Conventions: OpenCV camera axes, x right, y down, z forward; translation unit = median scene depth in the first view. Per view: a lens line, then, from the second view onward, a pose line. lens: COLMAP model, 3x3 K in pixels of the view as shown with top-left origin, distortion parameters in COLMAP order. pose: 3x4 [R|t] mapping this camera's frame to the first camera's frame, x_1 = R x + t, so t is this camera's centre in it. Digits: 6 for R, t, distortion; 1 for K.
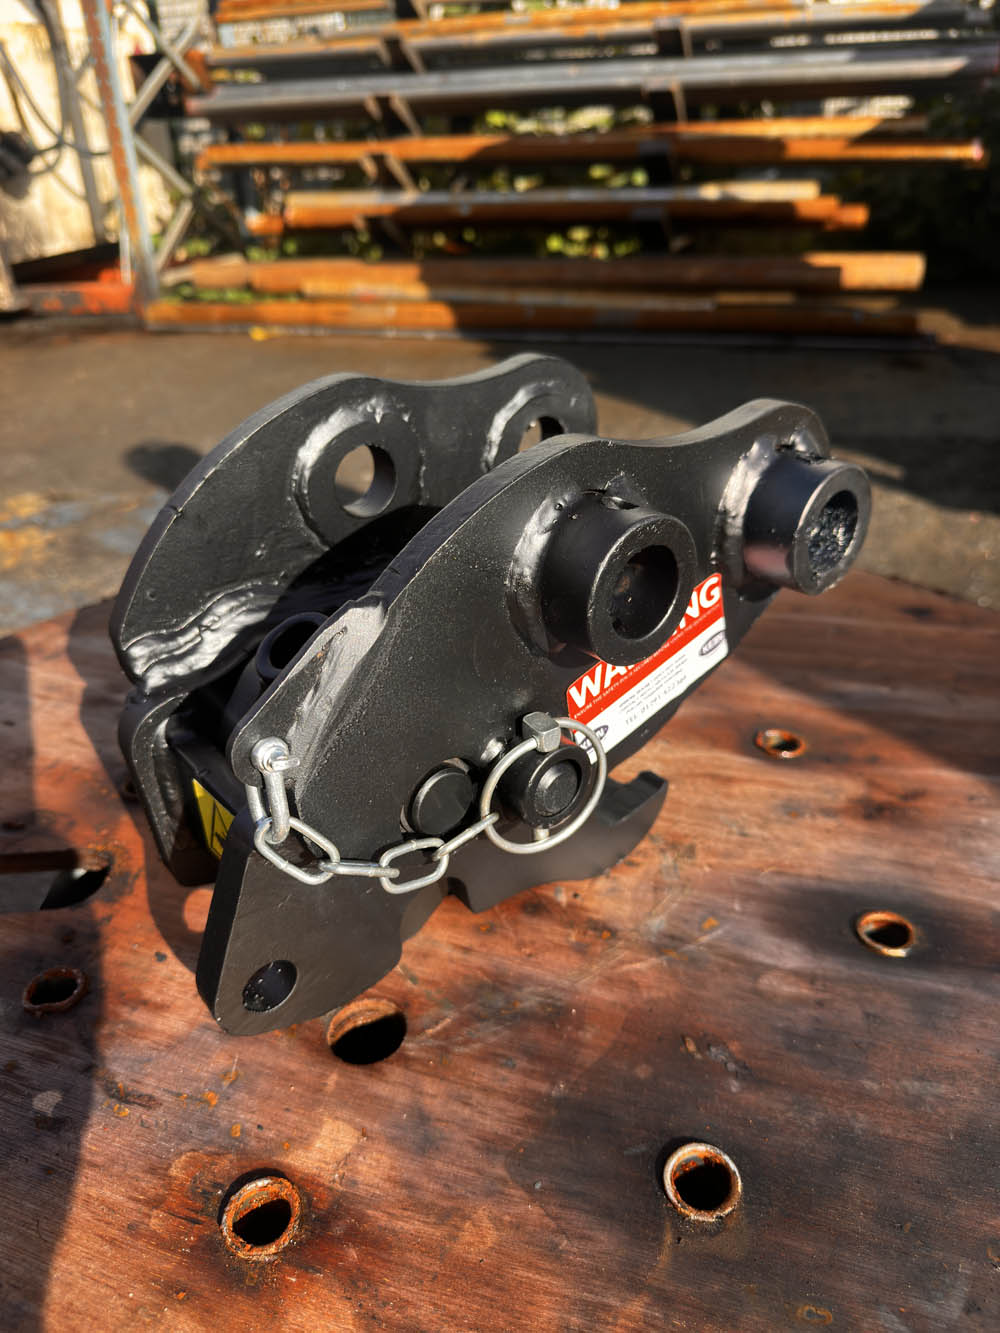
lens RADIAL K [[997.4, 0, 490.1], [0, 997.4, 669.1], [0, 0, 1]] dist [-0.051439, 0.033199]
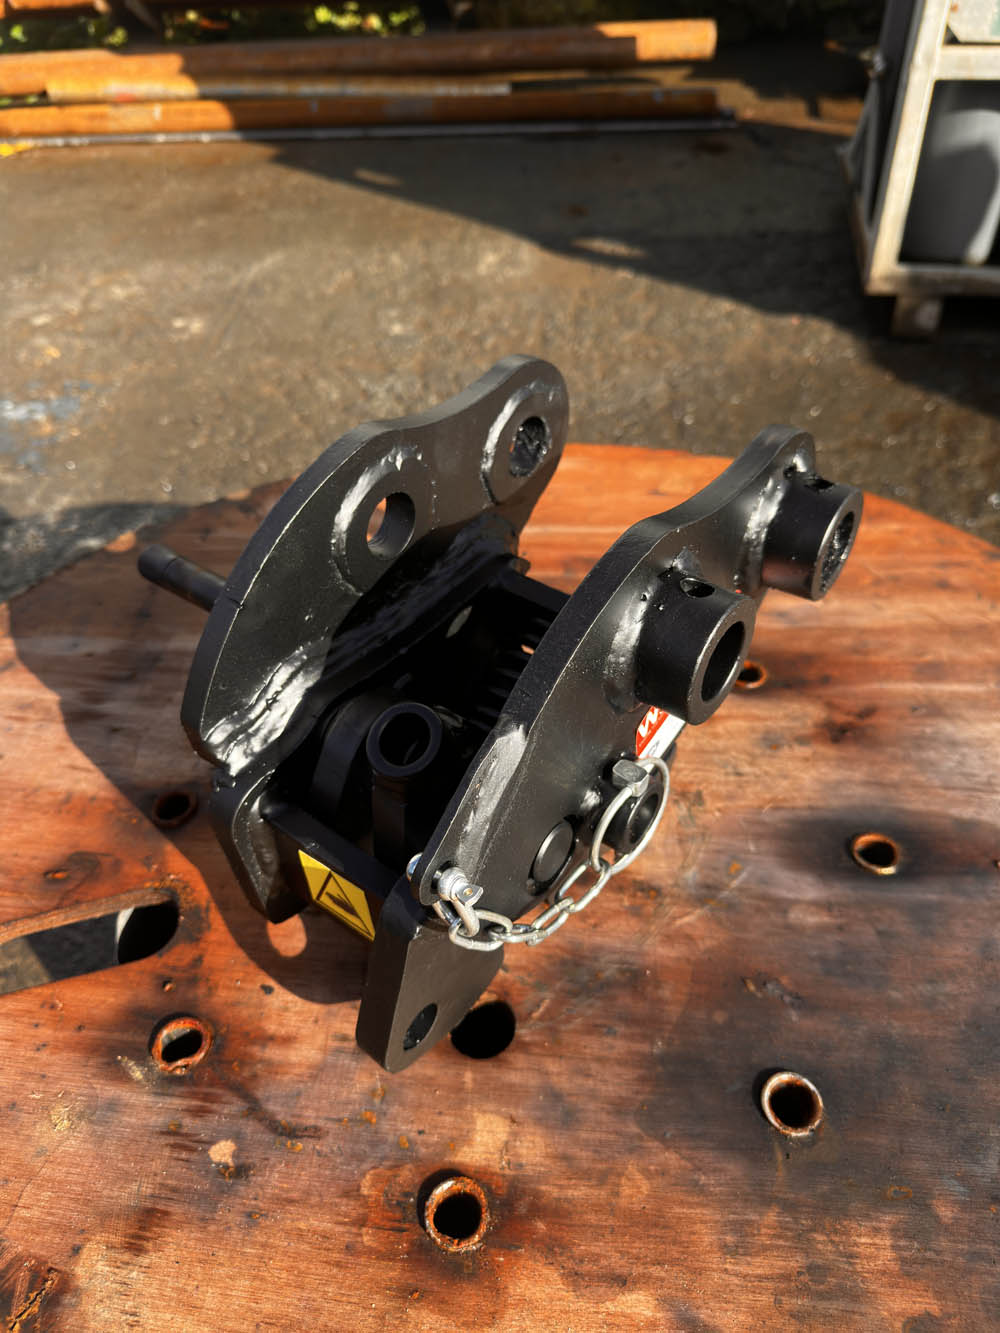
lens RADIAL K [[990.9, 0, 495.6], [0, 990.9, 661.8], [0, 0, 1]] dist [-0.025353, 0.002295]
pose [[0.974336, -0.148444, 0.169217, -0.218132], [0.111788, 0.971582, 0.208645, -0.258928], [-0.195380, -0.184374, 0.963241, -0.031862]]
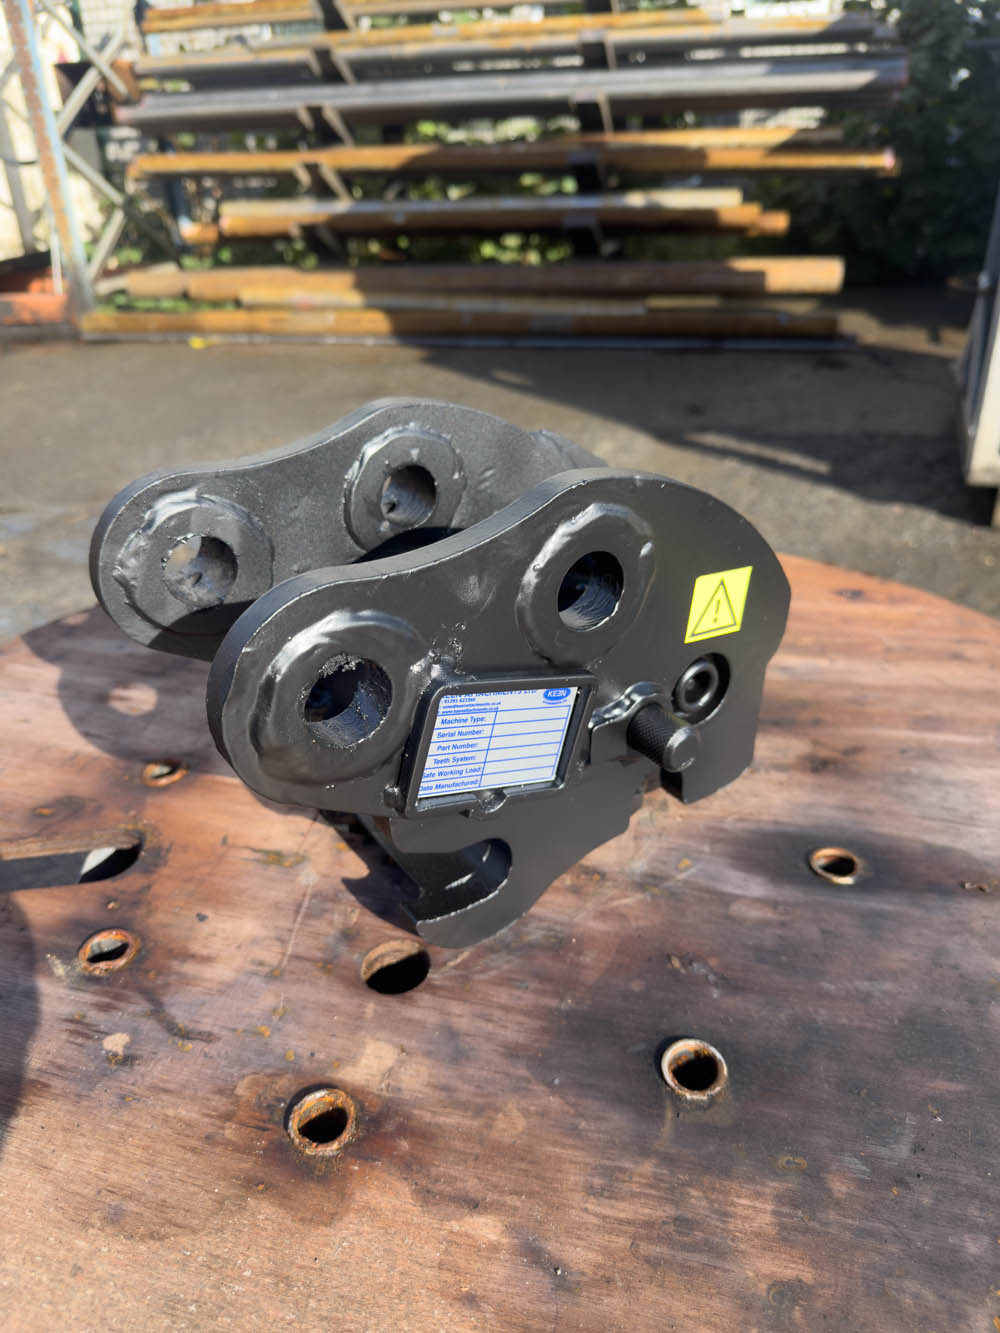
lens RADIAL K [[990.9, 0, 495.6], [0, 990.9, 661.8], [0, 0, 1]] dist [-0.025353, 0.002295]
pose [[0.997399, -0.032633, 0.064269, -0.064307], [0.033185, 0.999421, -0.007542, 0.022533], [-0.063986, 0.009655, 0.997904, -0.135958]]
